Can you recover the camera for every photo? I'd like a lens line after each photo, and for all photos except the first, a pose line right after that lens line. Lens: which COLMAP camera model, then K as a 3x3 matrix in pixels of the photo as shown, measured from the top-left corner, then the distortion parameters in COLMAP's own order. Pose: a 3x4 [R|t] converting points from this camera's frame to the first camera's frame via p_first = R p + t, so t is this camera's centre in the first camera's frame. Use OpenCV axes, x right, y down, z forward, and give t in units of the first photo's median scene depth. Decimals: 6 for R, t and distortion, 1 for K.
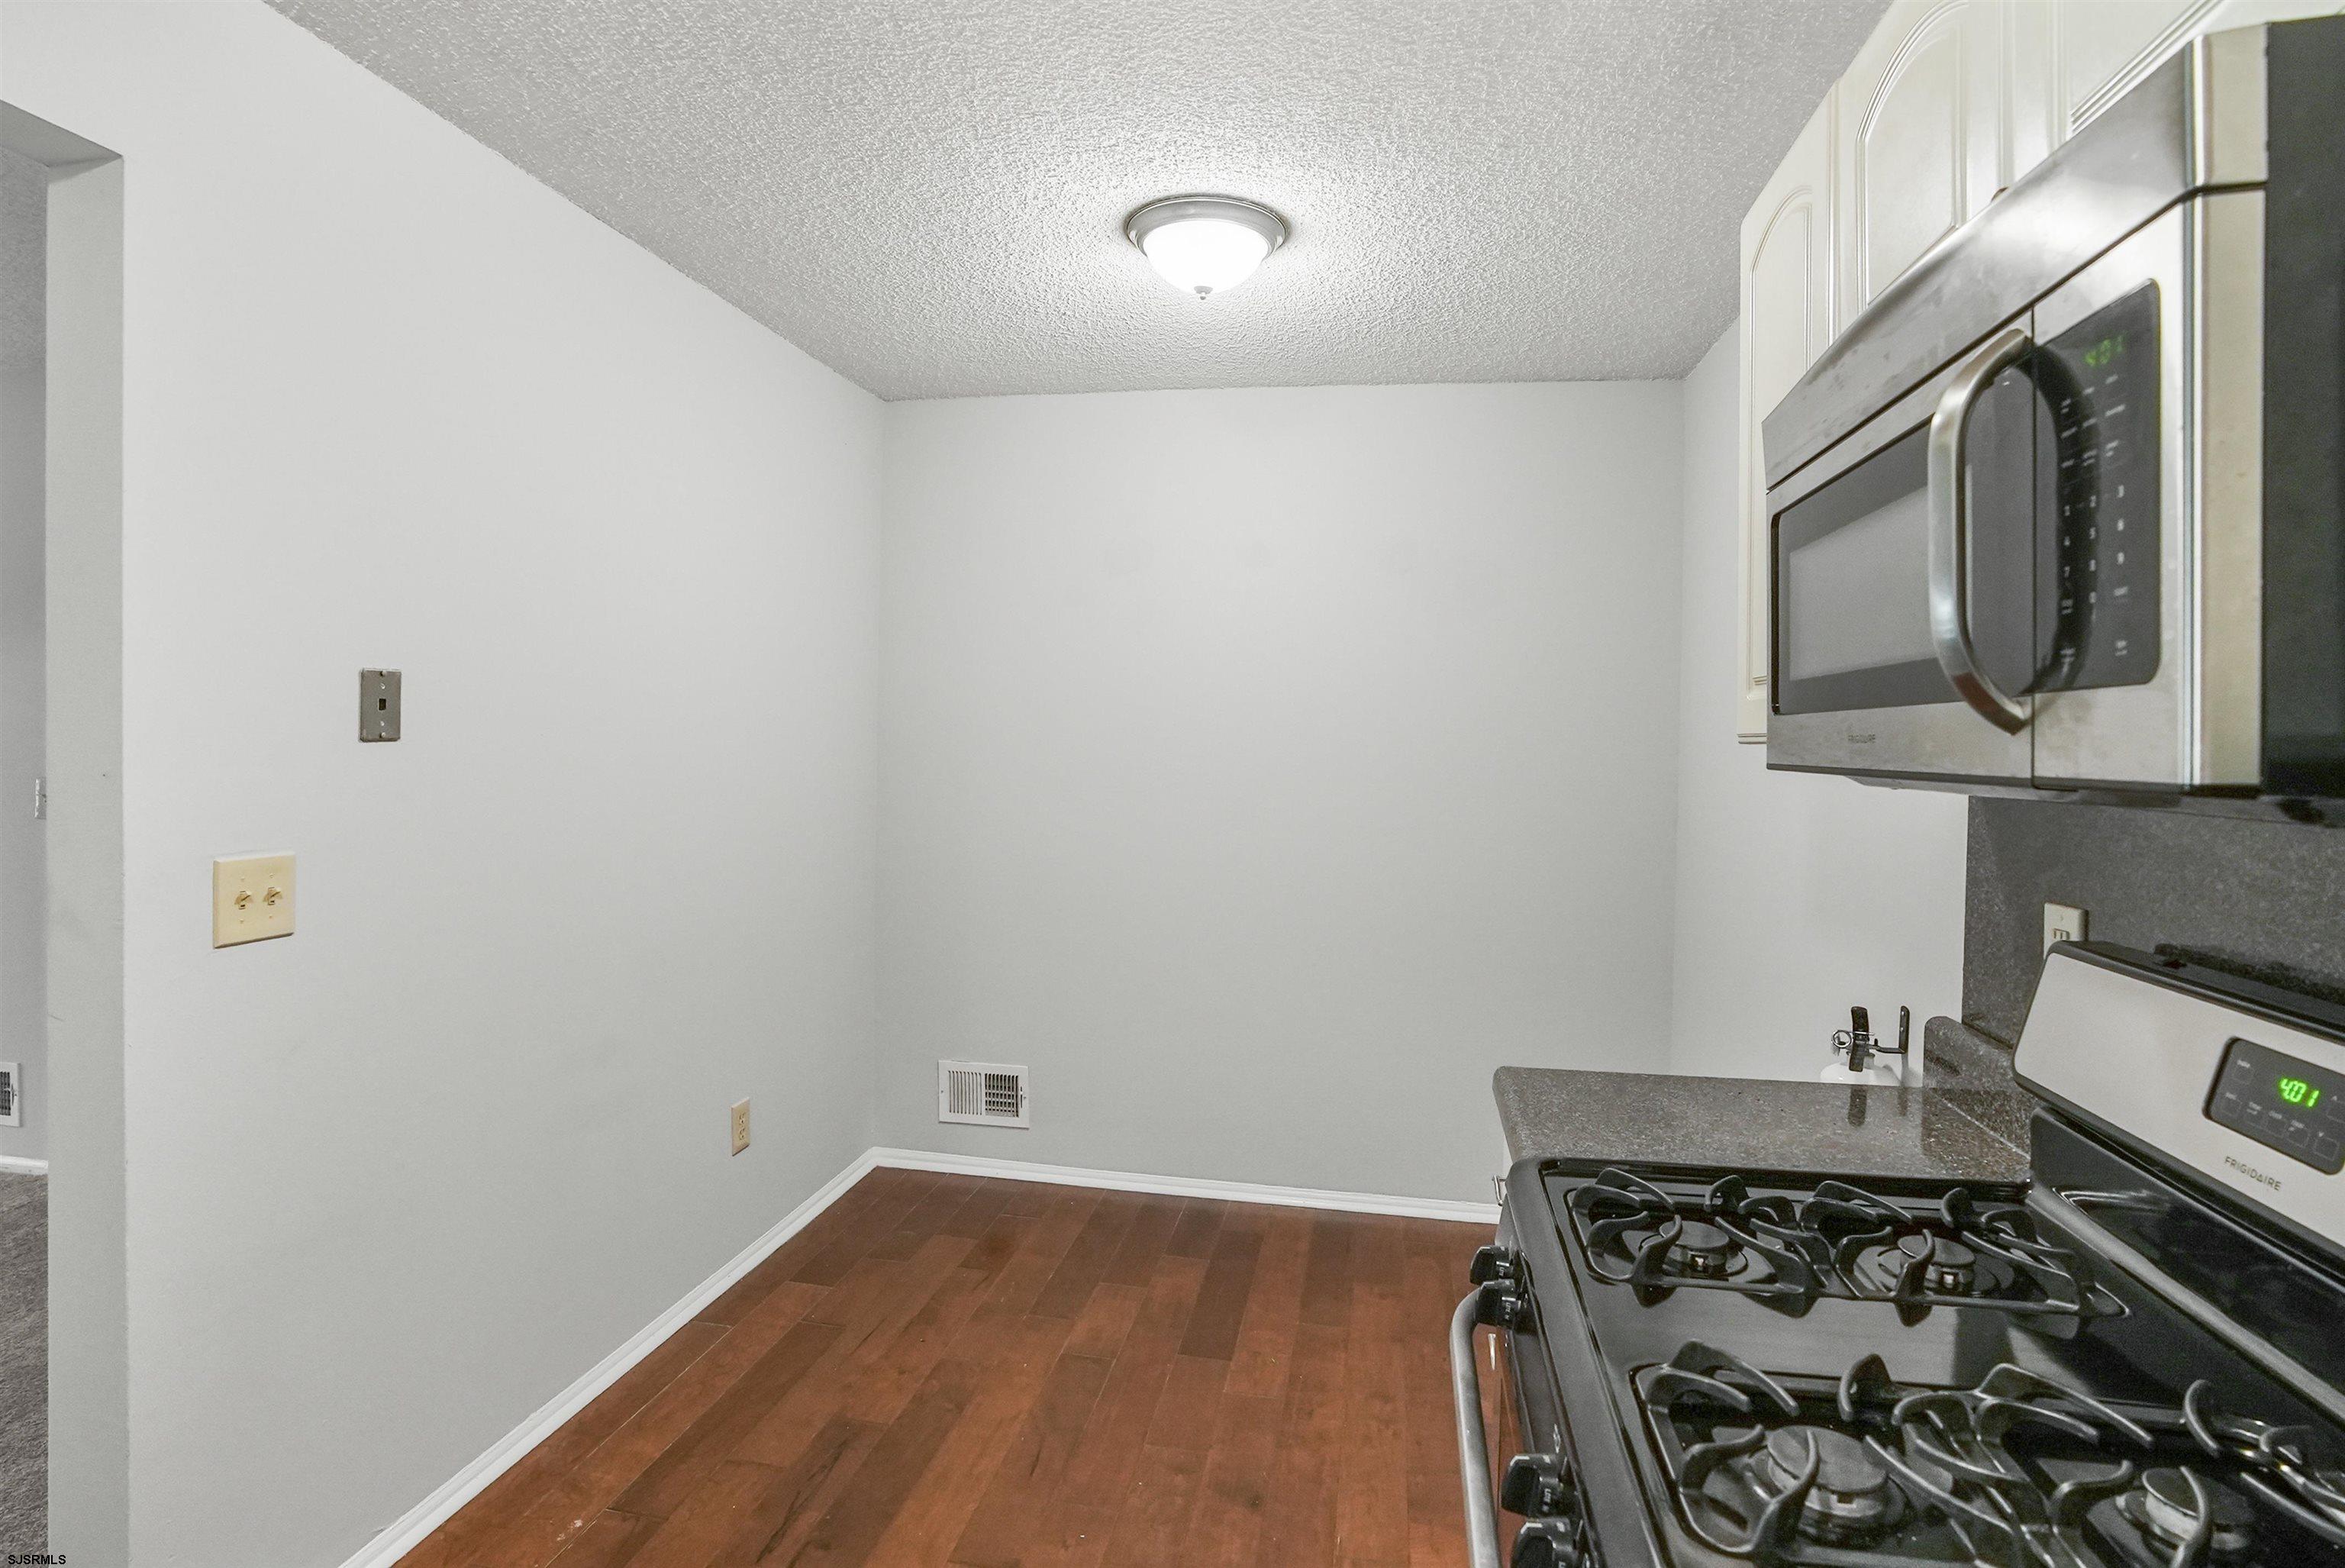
lens RADIAL K [[1187.0, 0, 1183.4], [0, 1187.0, 777.6], [0, 0, 1]] dist [-0.032116, 0.001805]
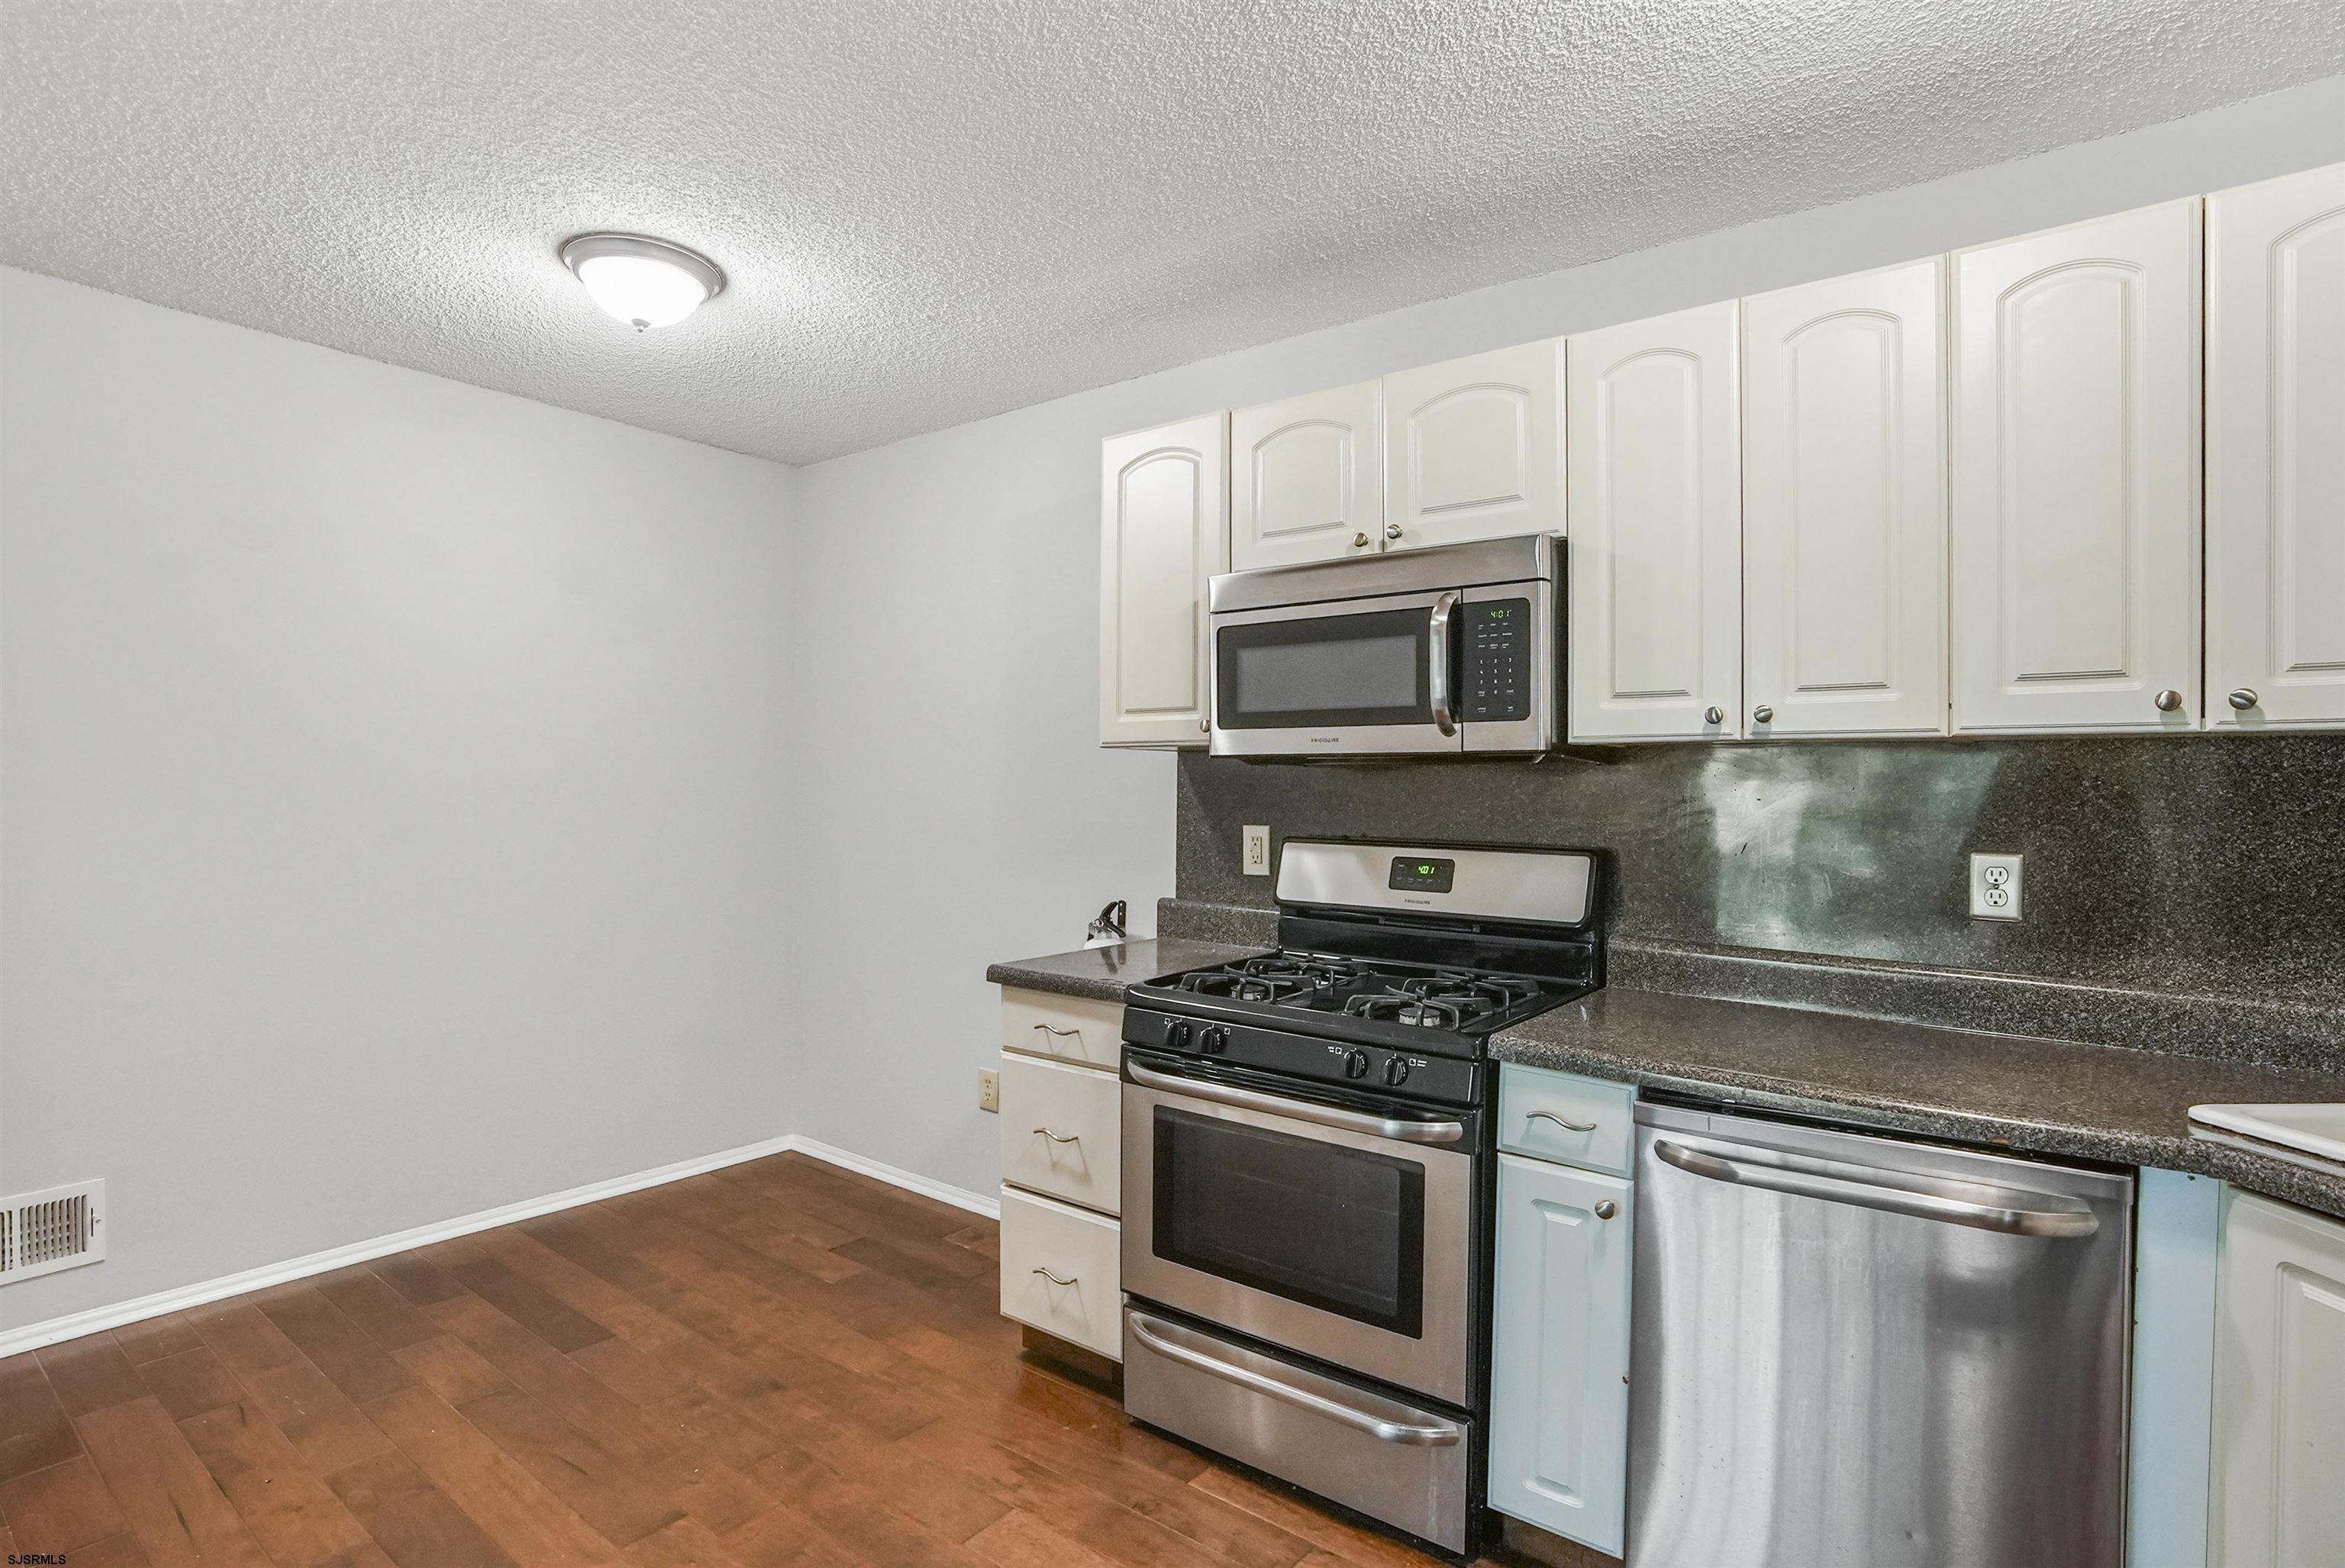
lens RADIAL K [[1187.0, 0, 1168.1], [0, 1187.0, 781.9], [0, 0, 1]] dist [-0.032116, 0.001805]
pose [[0.454137, -0.017159, 0.890767, -0.640464], [0.025646, 0.999652, 0.006181, 0.005981], [-0.890563, 0.020037, 0.454419, 0.073997]]
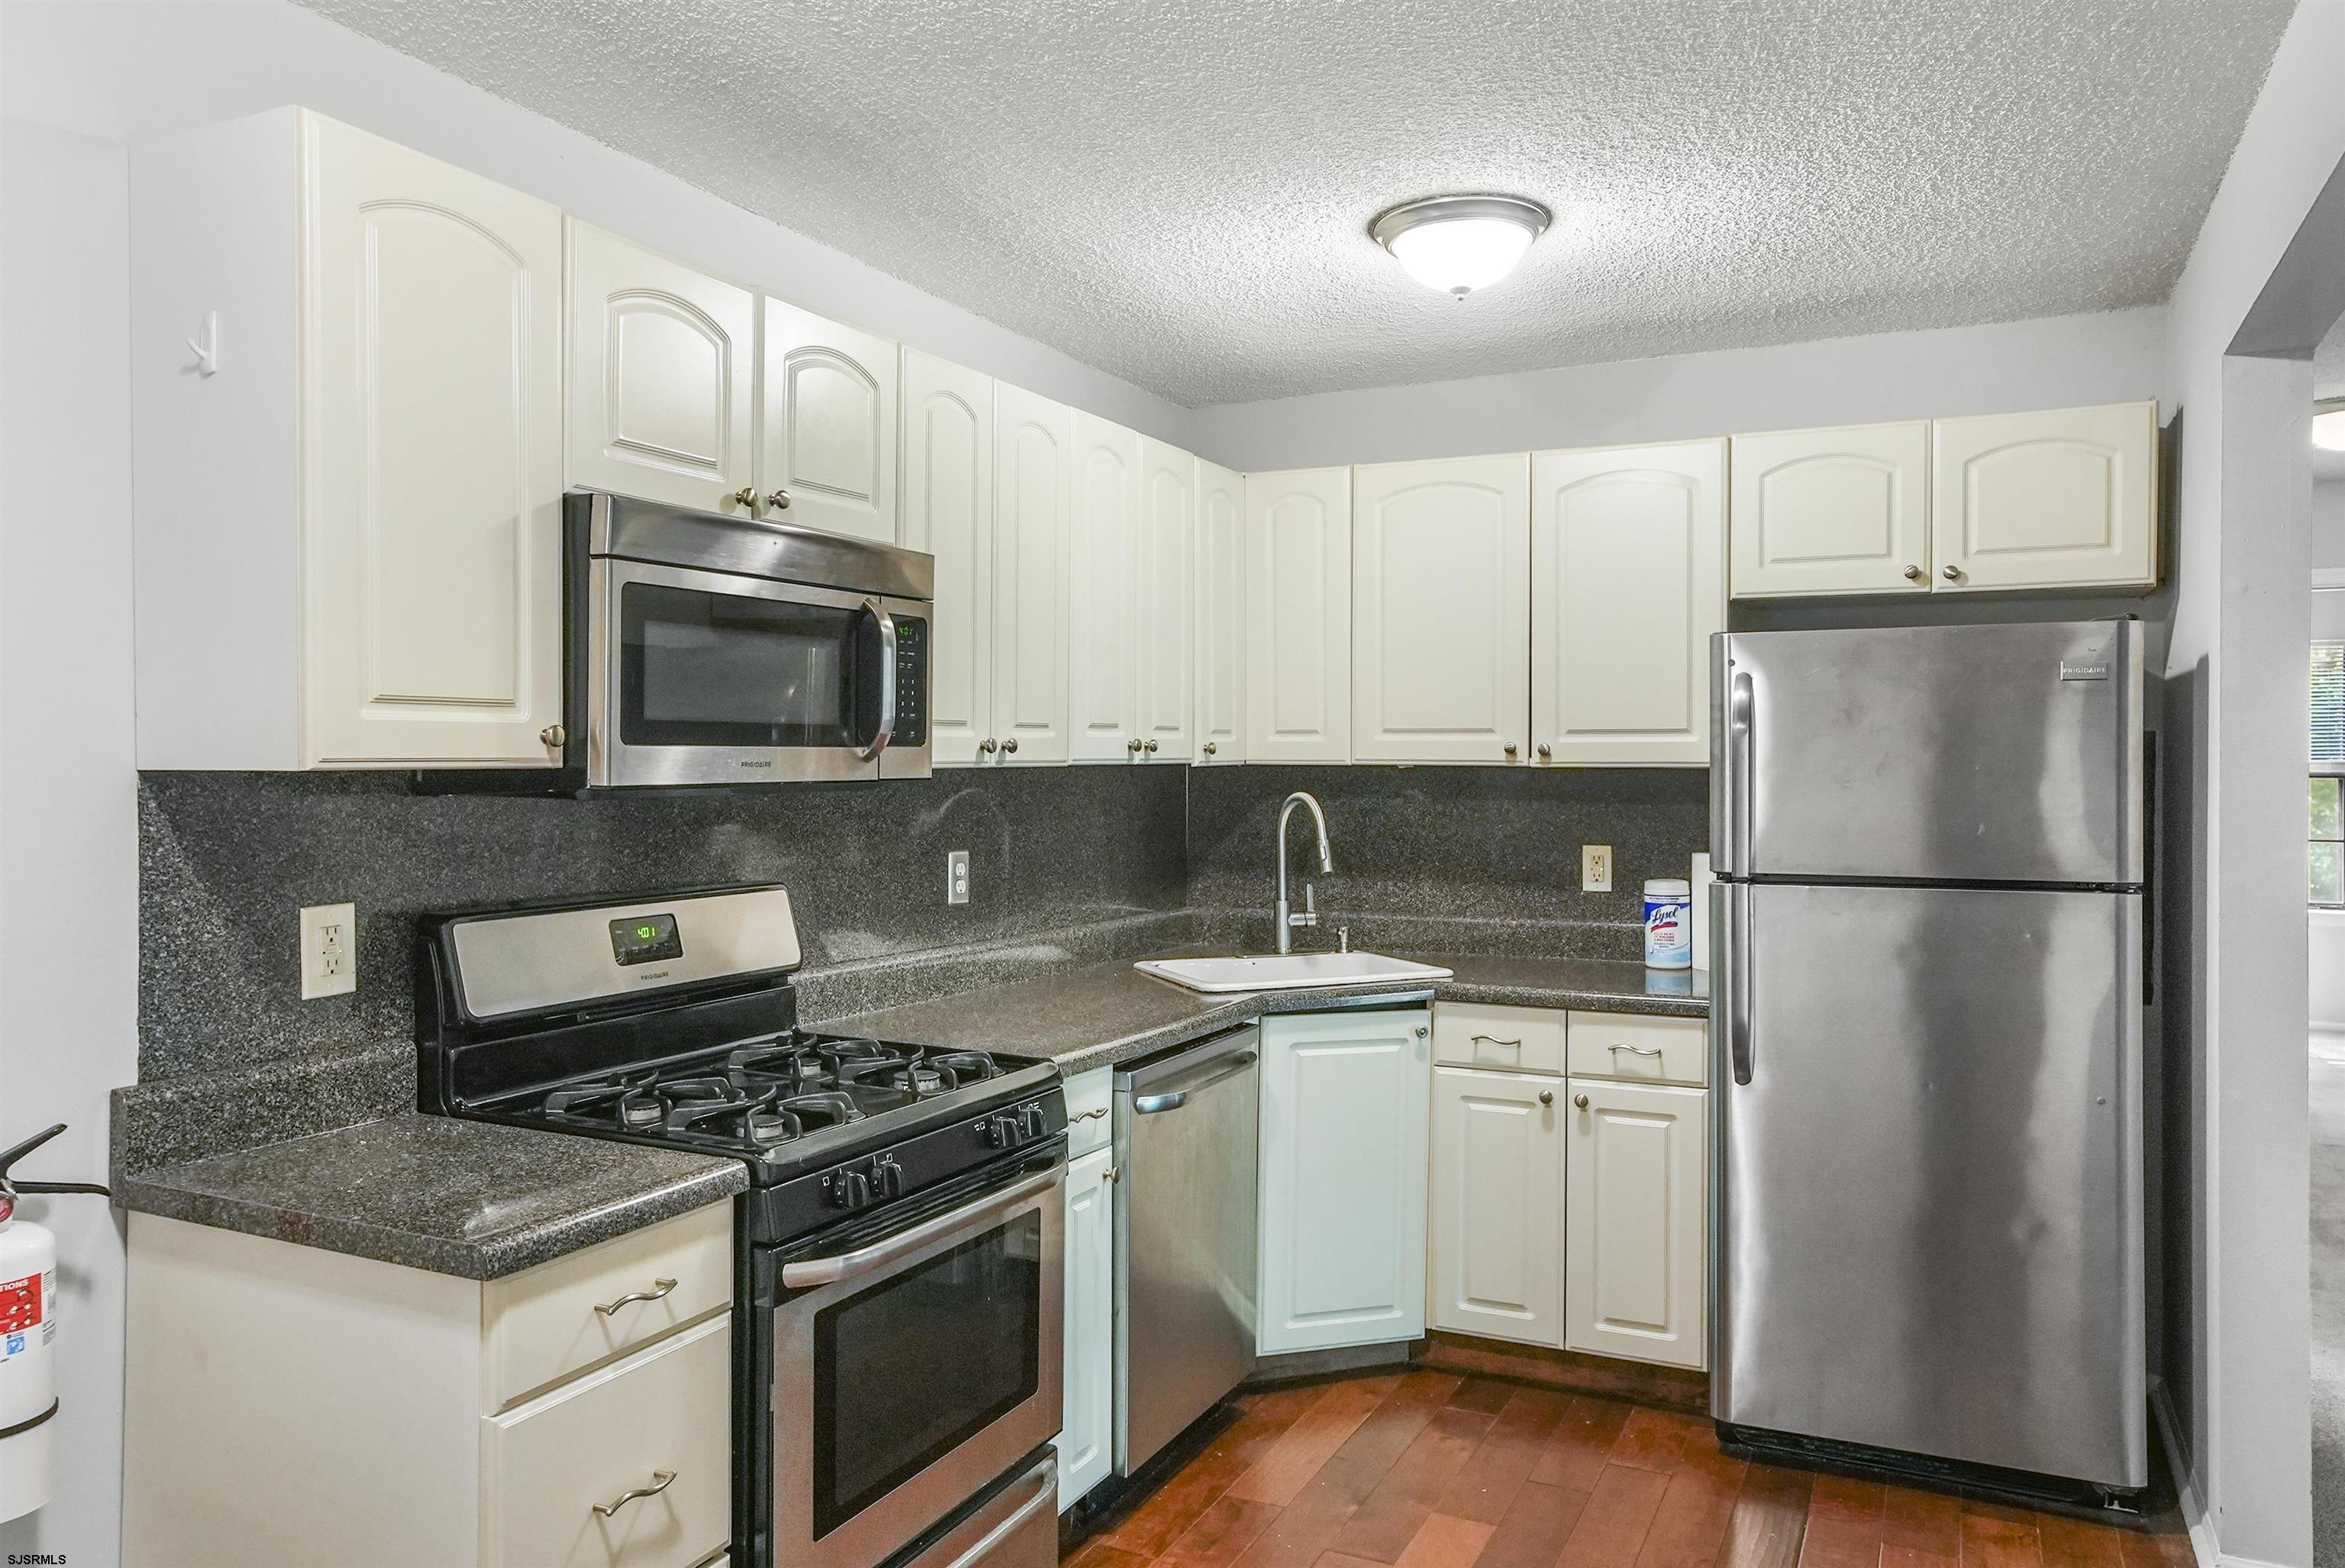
lens RADIAL K [[1644.3, 0, 1166.9], [0, 1644.3, 770.6], [0, 0, 1]] dist [0.002357, 0.000680]
pose [[-0.956846, -0.004860, 0.290554, -0.264925], [0.005482, 0.999380, 0.034769, -0.039024], [-0.290543, 0.034862, -0.956227, 1.173566]]
